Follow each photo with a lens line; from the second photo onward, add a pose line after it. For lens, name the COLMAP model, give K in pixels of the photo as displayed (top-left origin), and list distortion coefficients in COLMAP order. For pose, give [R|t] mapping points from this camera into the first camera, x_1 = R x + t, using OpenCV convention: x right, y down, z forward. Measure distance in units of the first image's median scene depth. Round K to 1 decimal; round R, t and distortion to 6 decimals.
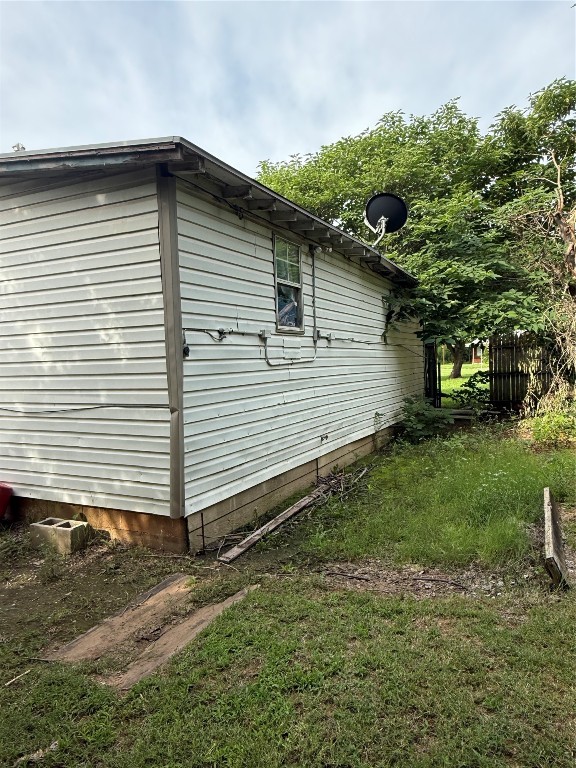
lens RADIAL K [[534.2, 0, 288.0], [0, 534.2, 384.0], [0, 0, 1]] dist [-0.006999, -0.001342]
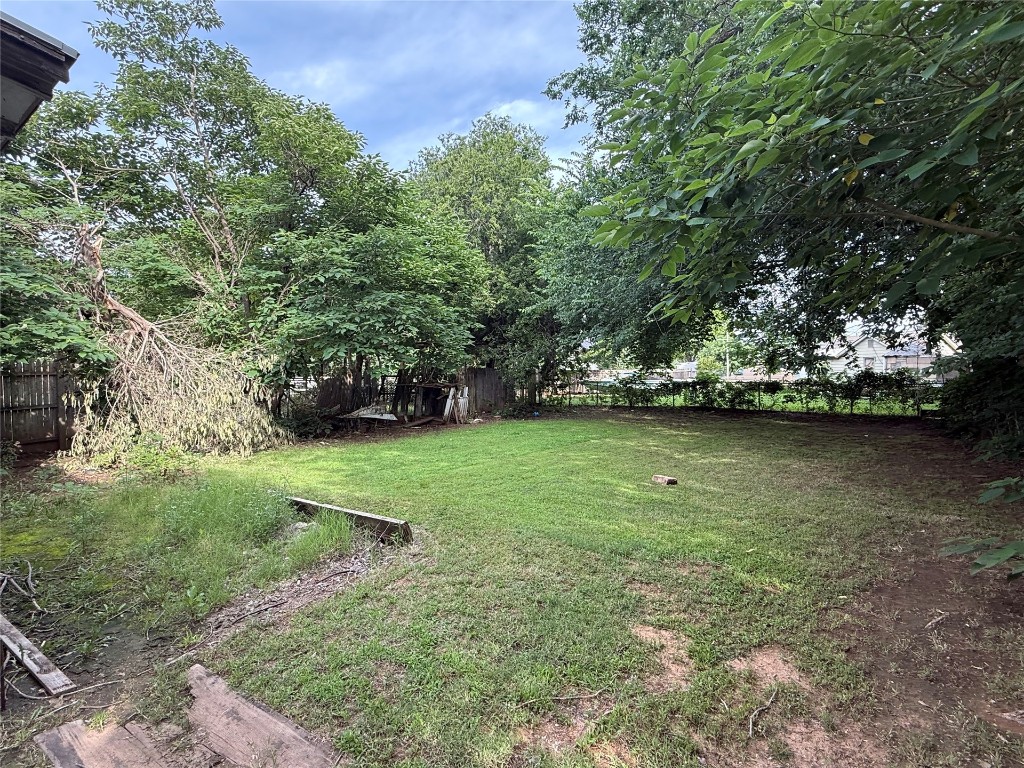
lens RADIAL K [[518.4, 0, 512.0], [0, 518.4, 384.0], [0, 0, 1]] dist [0.001364, 0.000181]
pose [[0.164916, 0.021852, 0.986066, -0.650627], [0.042273, 0.998679, -0.029202, -0.004481], [-0.985401, 0.046500, 0.163774, 0.326338]]
